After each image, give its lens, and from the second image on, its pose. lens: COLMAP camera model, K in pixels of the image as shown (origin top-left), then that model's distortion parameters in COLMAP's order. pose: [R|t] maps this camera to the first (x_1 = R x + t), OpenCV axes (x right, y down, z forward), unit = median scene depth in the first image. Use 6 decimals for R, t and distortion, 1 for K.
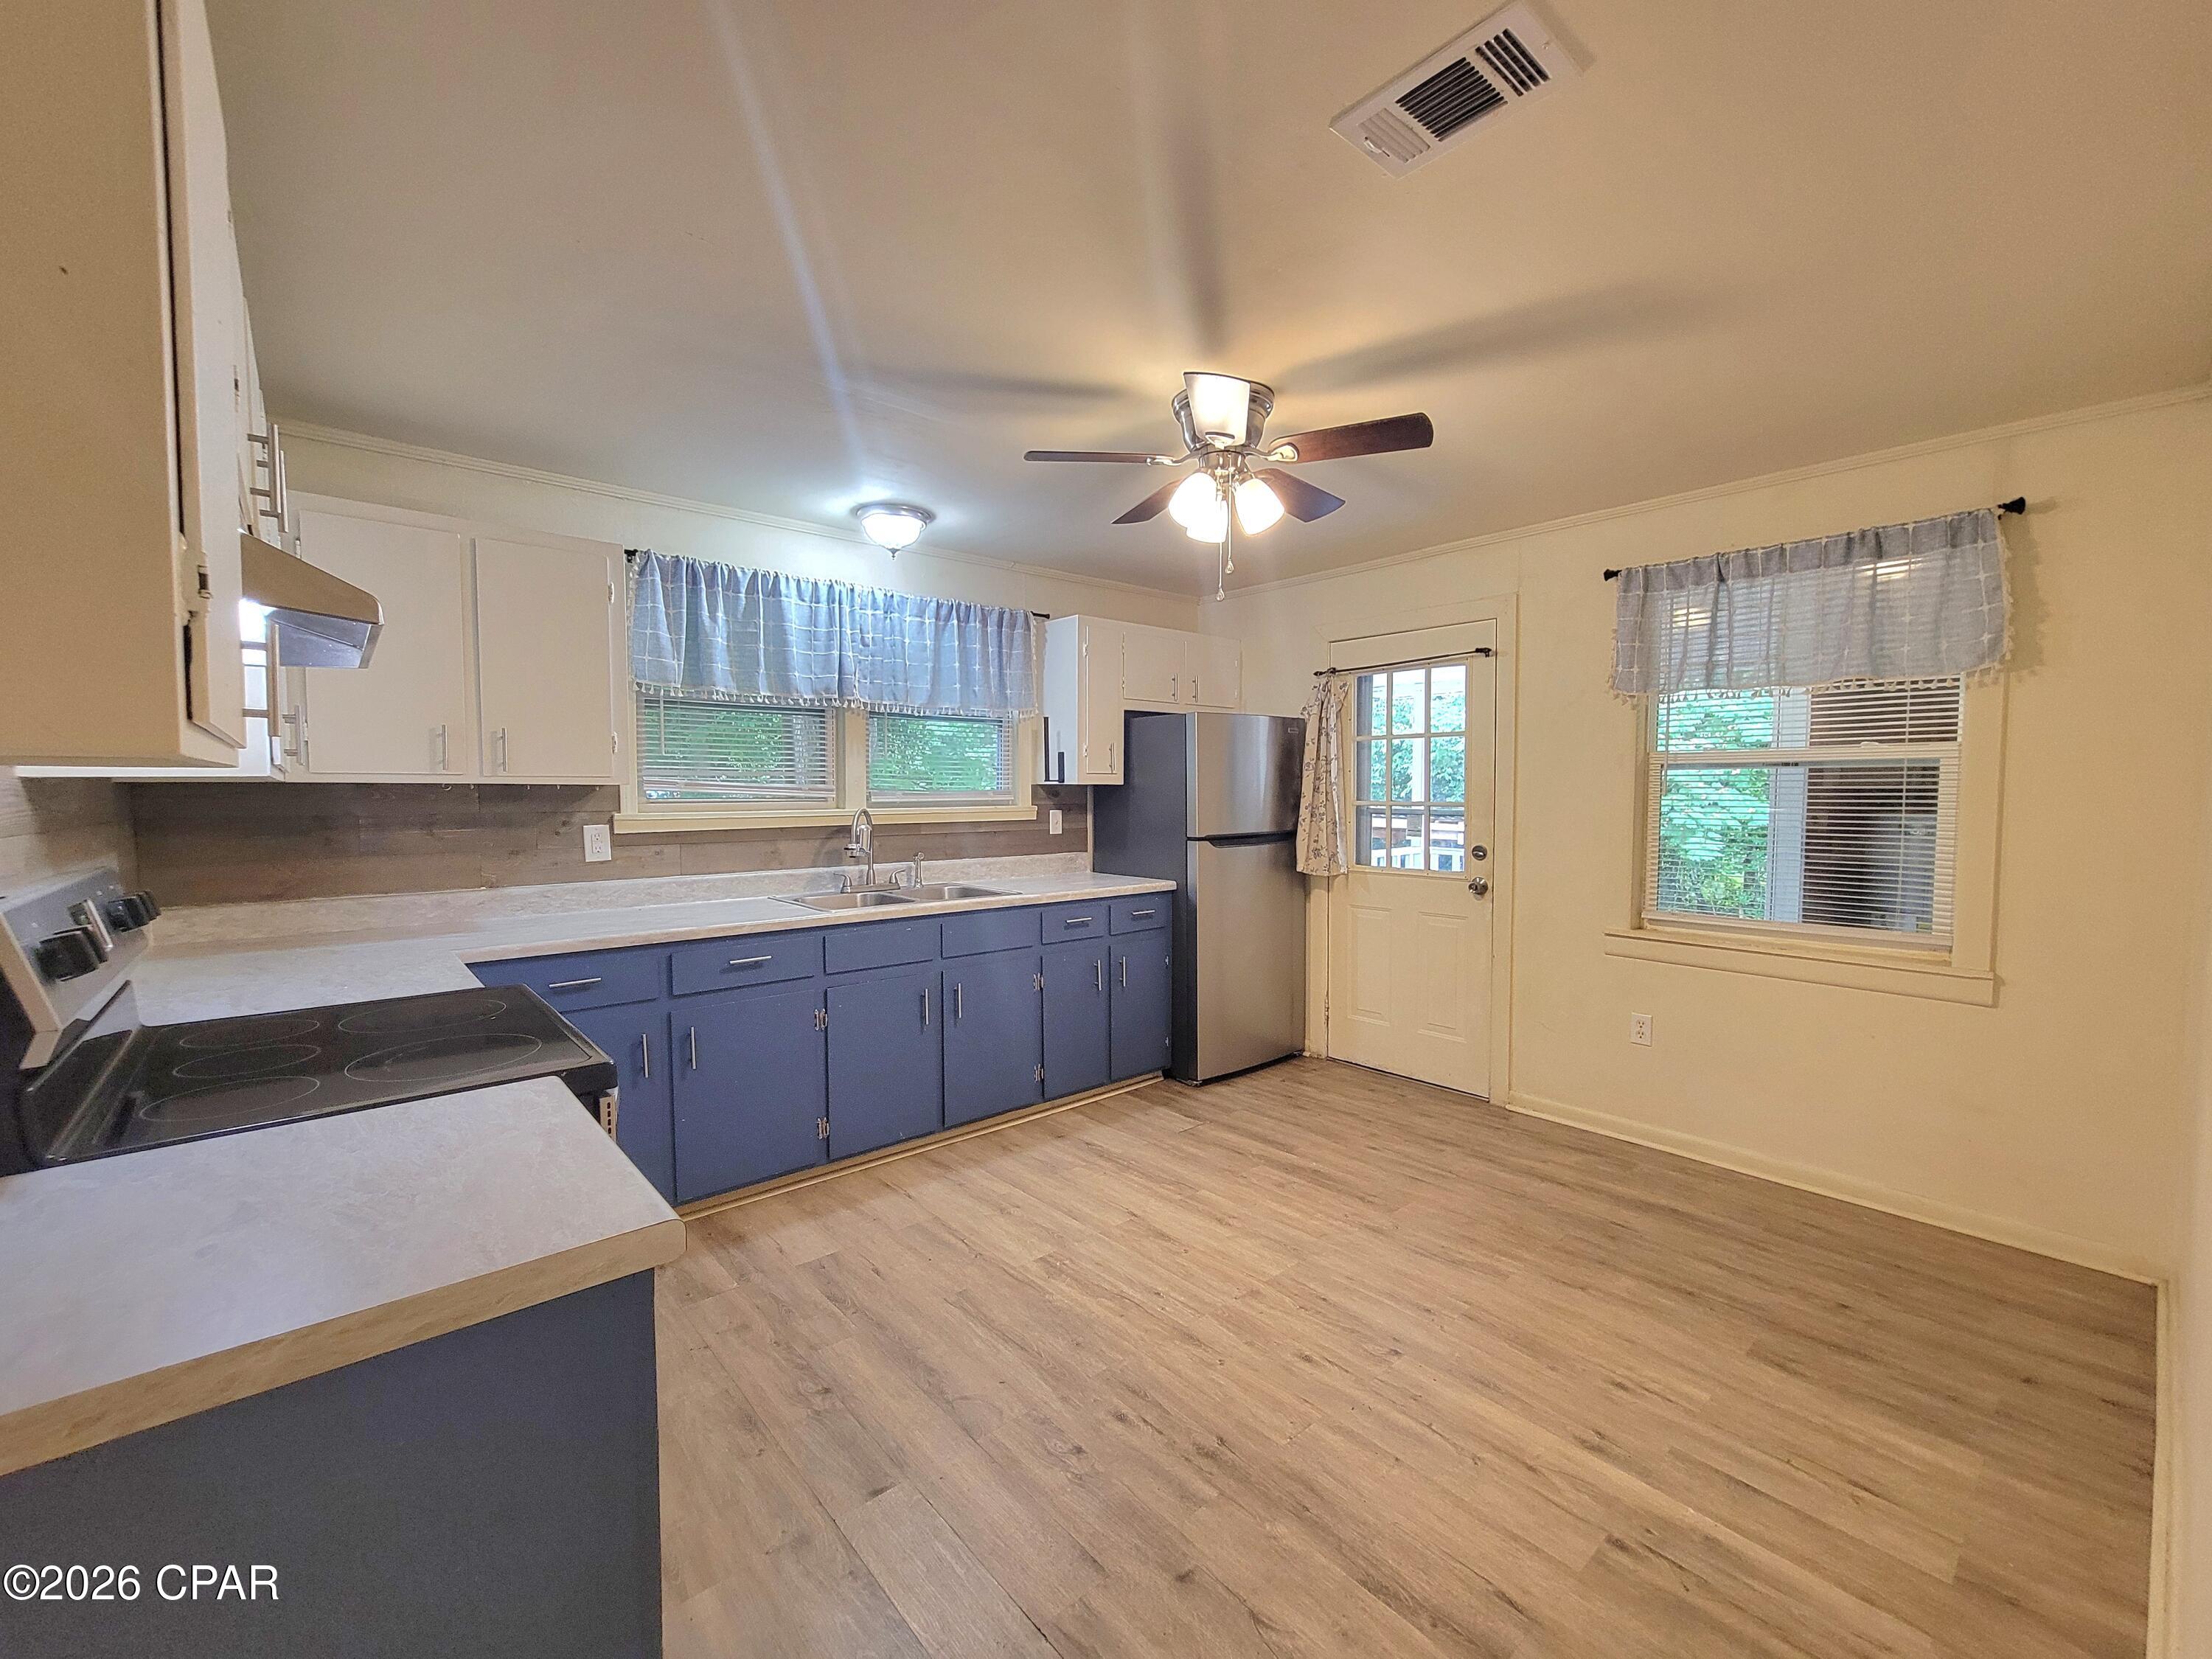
lens RADIAL K [[904.4, 0, 1088.7], [0, 904.4, 829.5], [0, 0, 1]] dist [-0.002455, -0.002044]
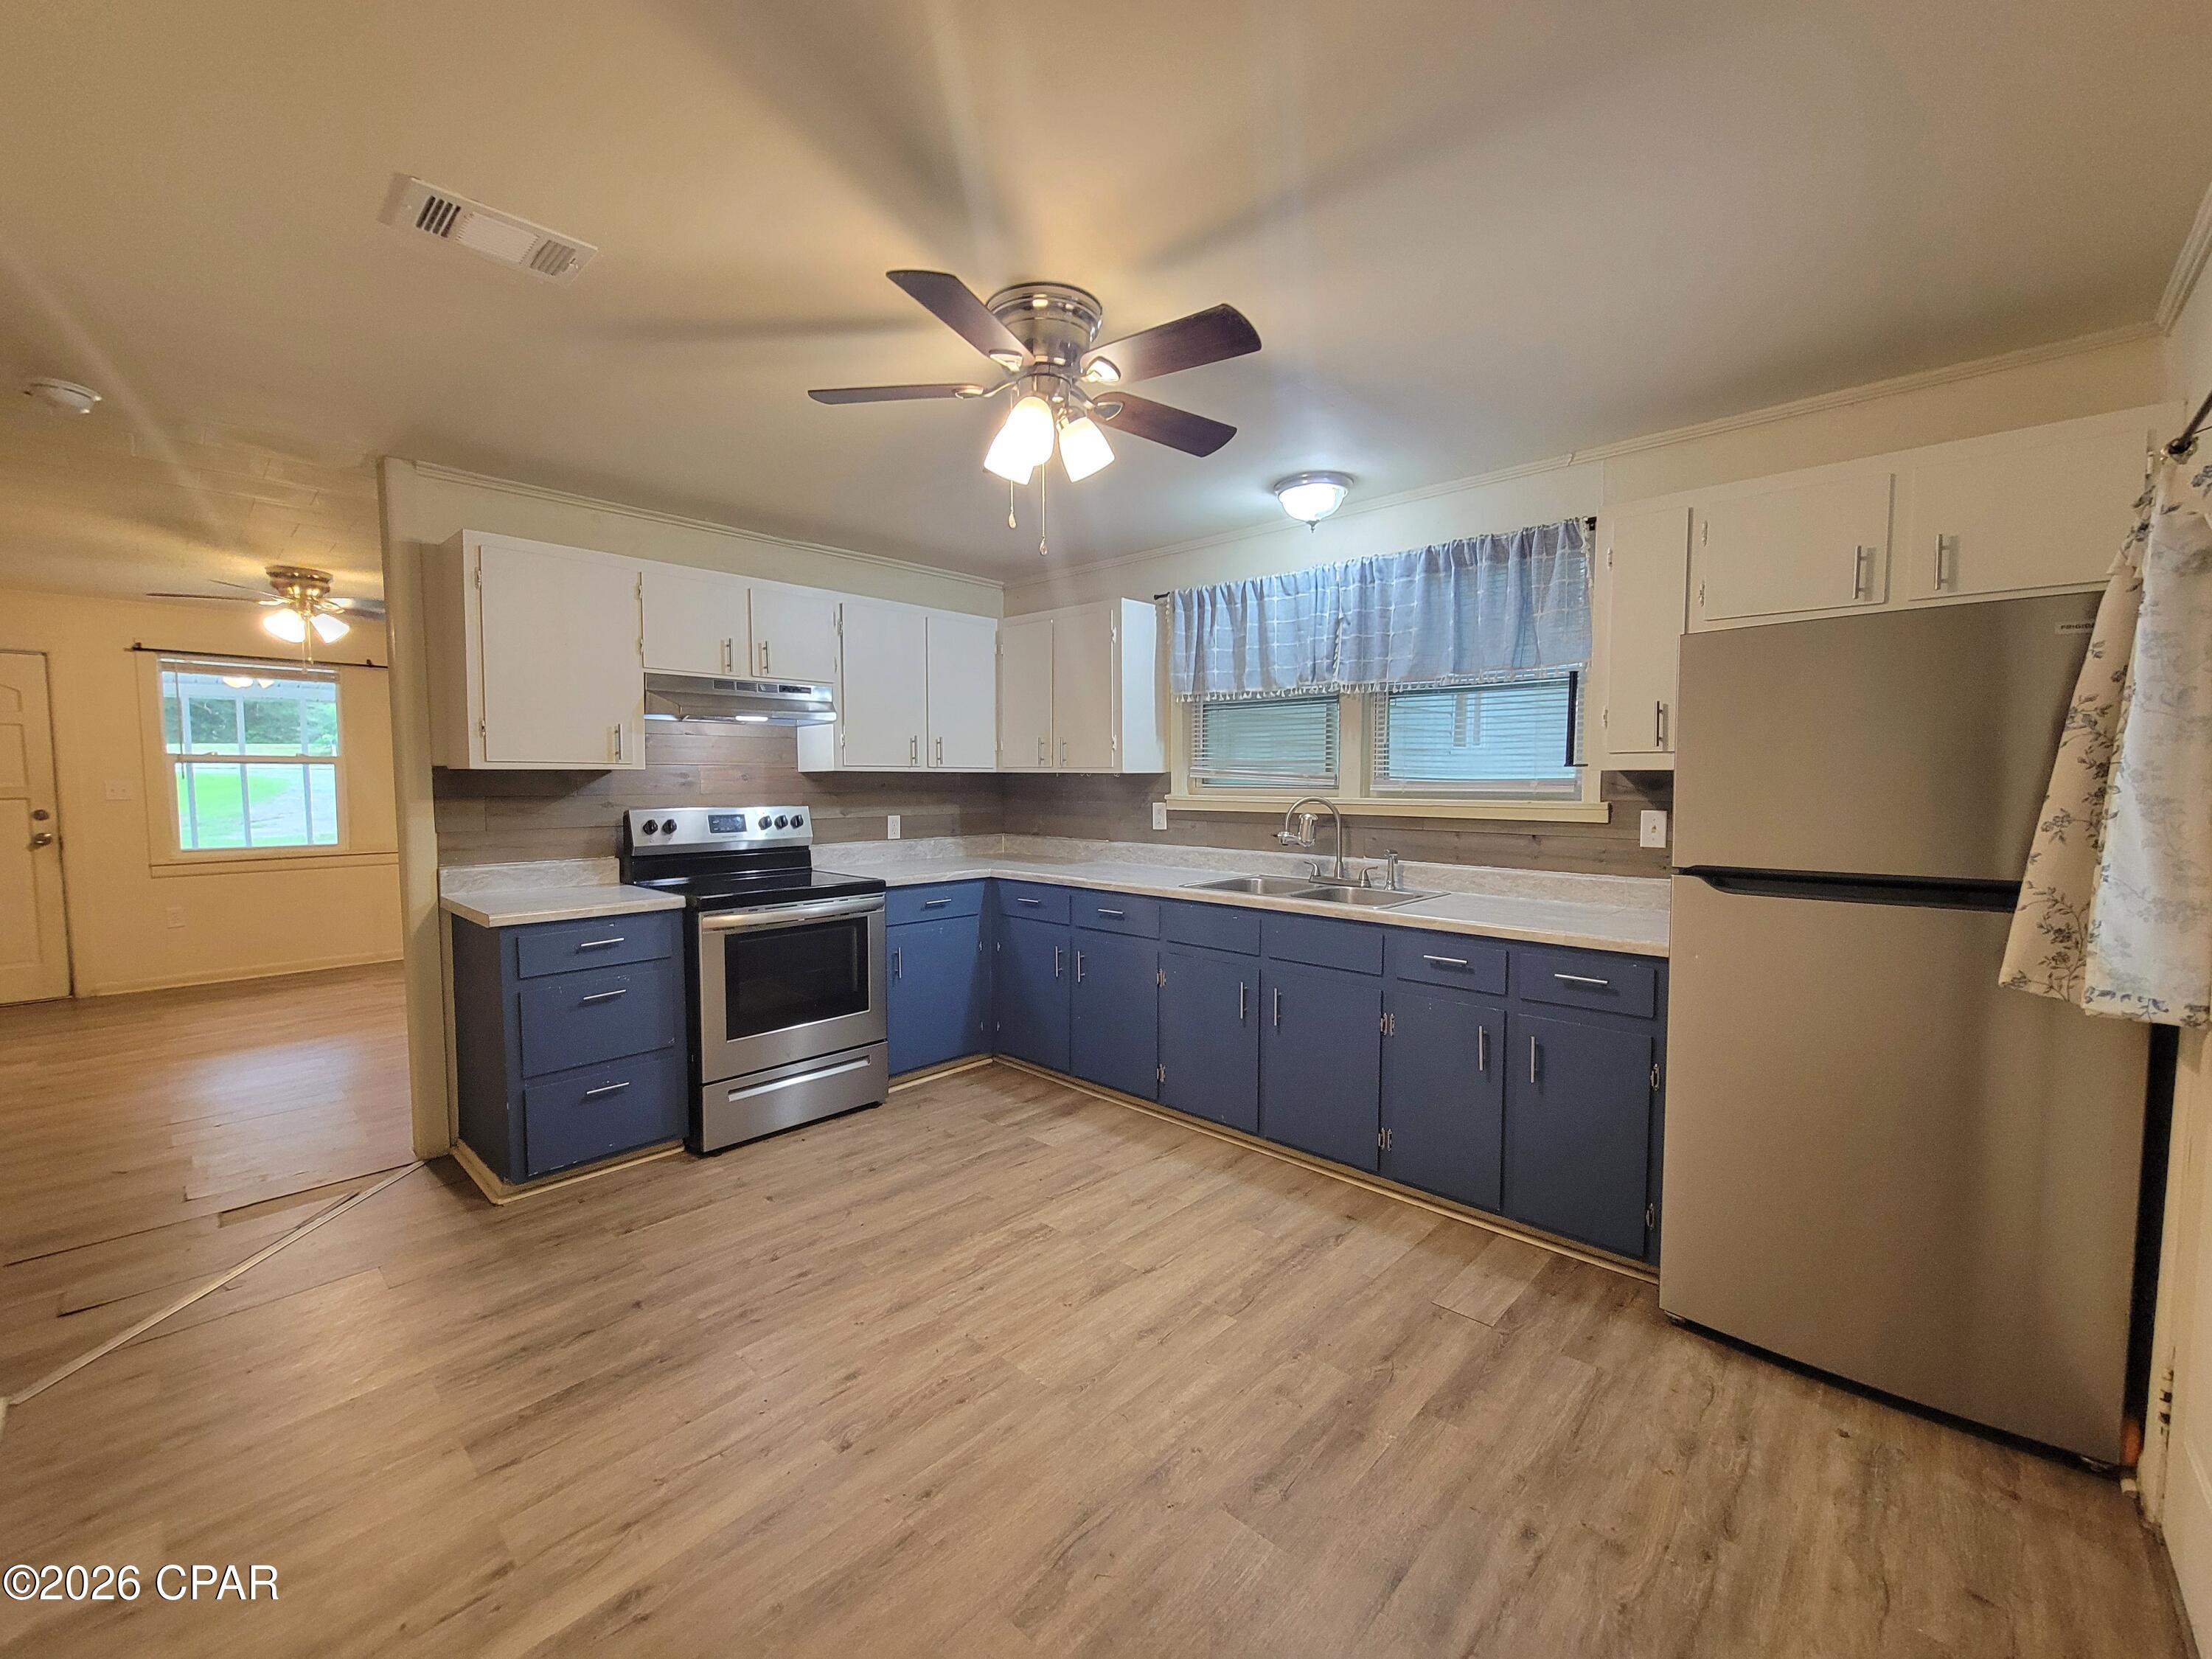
lens RADIAL K [[904.4, 0, 1092.0], [0, 904.4, 829.0], [0, 0, 1]] dist [-0.002455, -0.002044]
pose [[0.110001, 0.058953, -0.992182, 0.775923], [-0.047576, 0.997407, 0.053989, -0.033354], [0.992792, 0.041266, 0.112520, 0.739677]]
